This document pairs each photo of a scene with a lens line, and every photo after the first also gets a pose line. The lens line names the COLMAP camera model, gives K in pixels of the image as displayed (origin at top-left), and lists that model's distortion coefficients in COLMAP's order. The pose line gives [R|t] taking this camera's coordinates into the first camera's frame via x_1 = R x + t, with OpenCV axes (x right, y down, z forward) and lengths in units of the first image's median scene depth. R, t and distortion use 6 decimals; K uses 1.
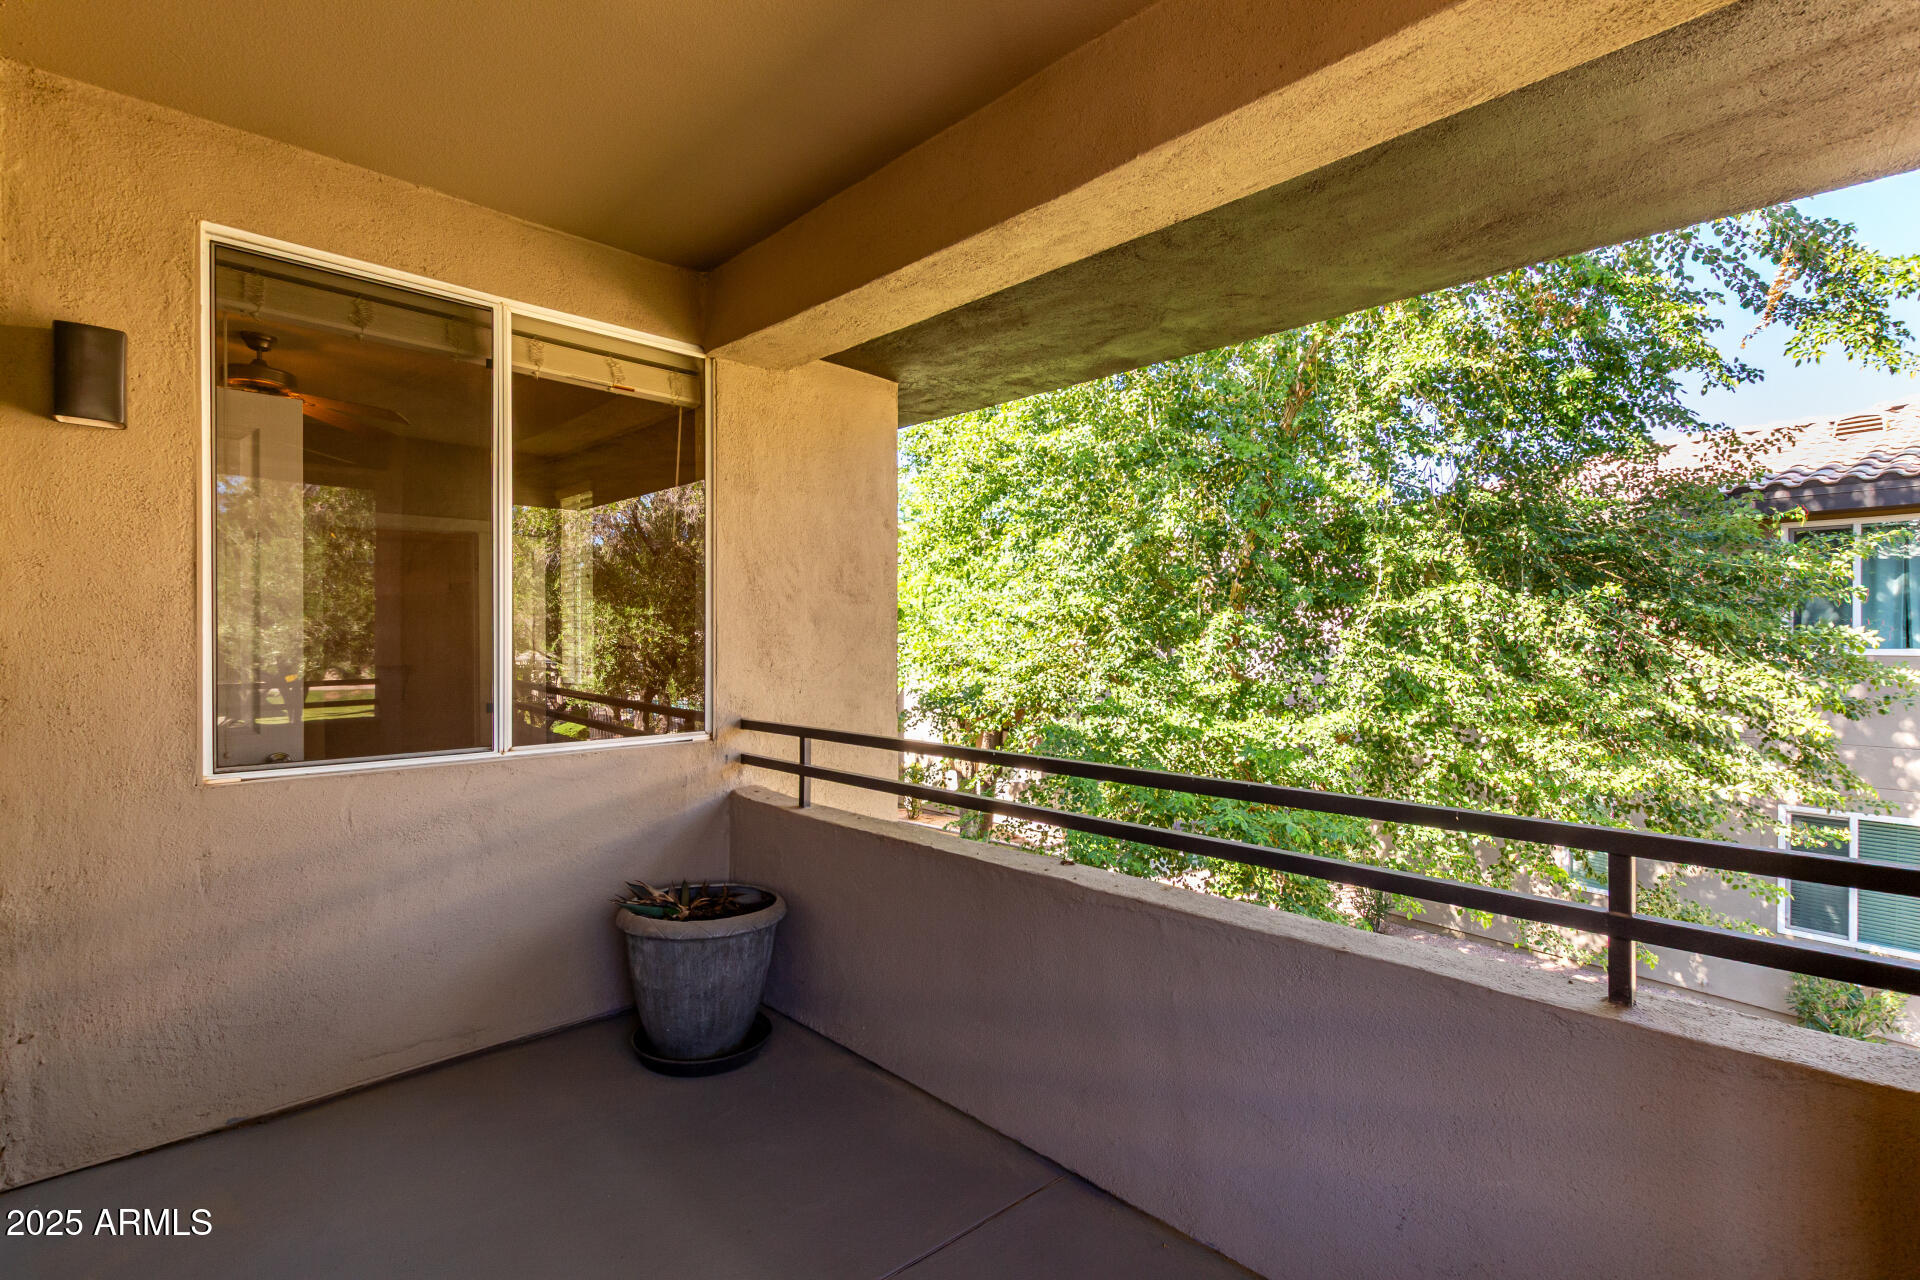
lens RADIAL K [[880.1, 0, 988.3], [0, 880.1, 634.5], [0, 0, 1]] dist [-0.001821, -0.001215]
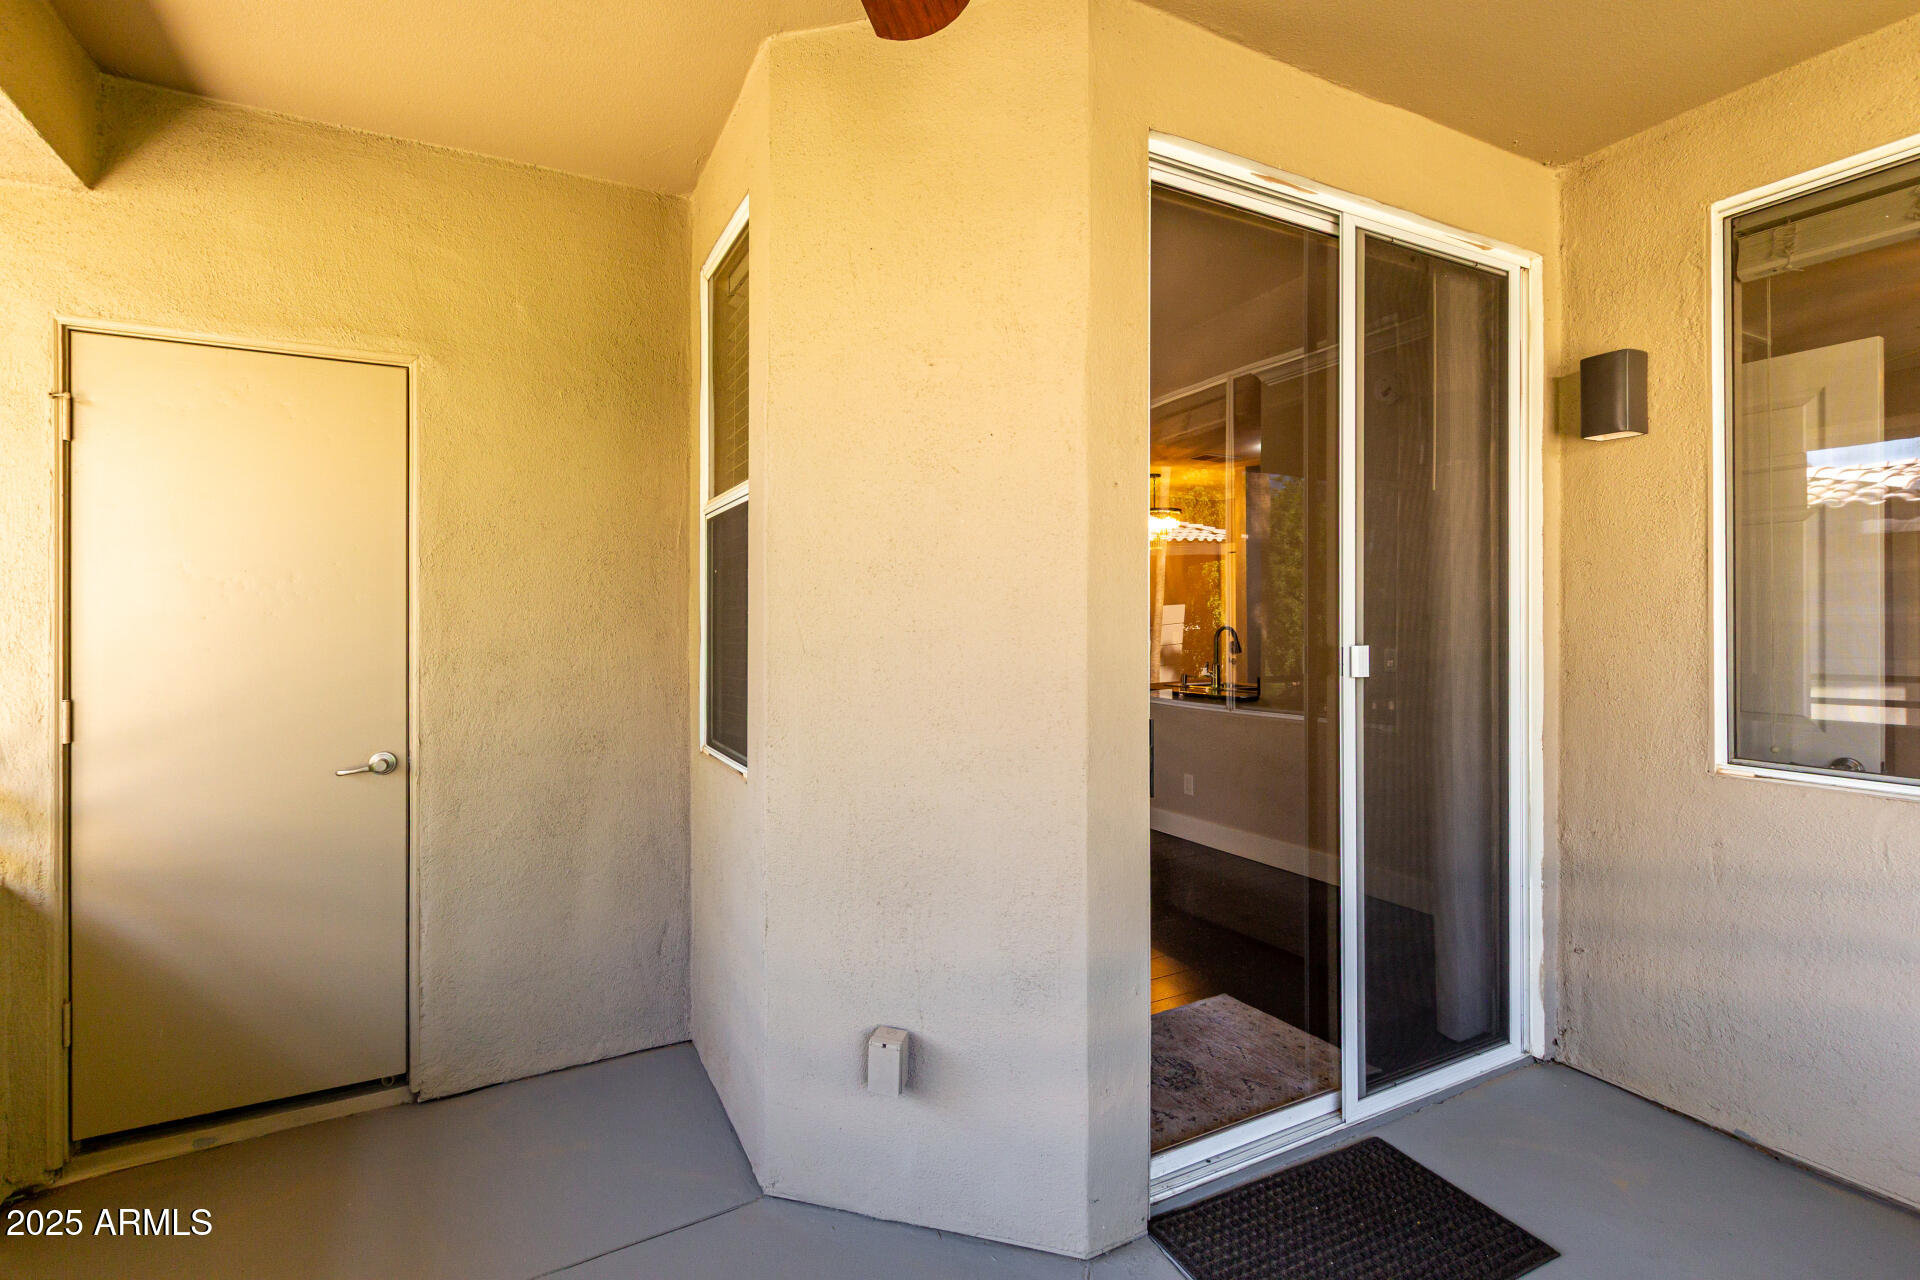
lens RADIAL K [[886.7, 0, 960.0], [0, 886.7, 609.7], [0, 0, 1]] dist [0.000758, 0.000138]
pose [[-0.299310, -0.013507, -0.954060, 0.313770], [-0.000060, 0.999900, -0.014138, 0.002614], [0.954156, -0.004175, -0.299281, 0.489230]]
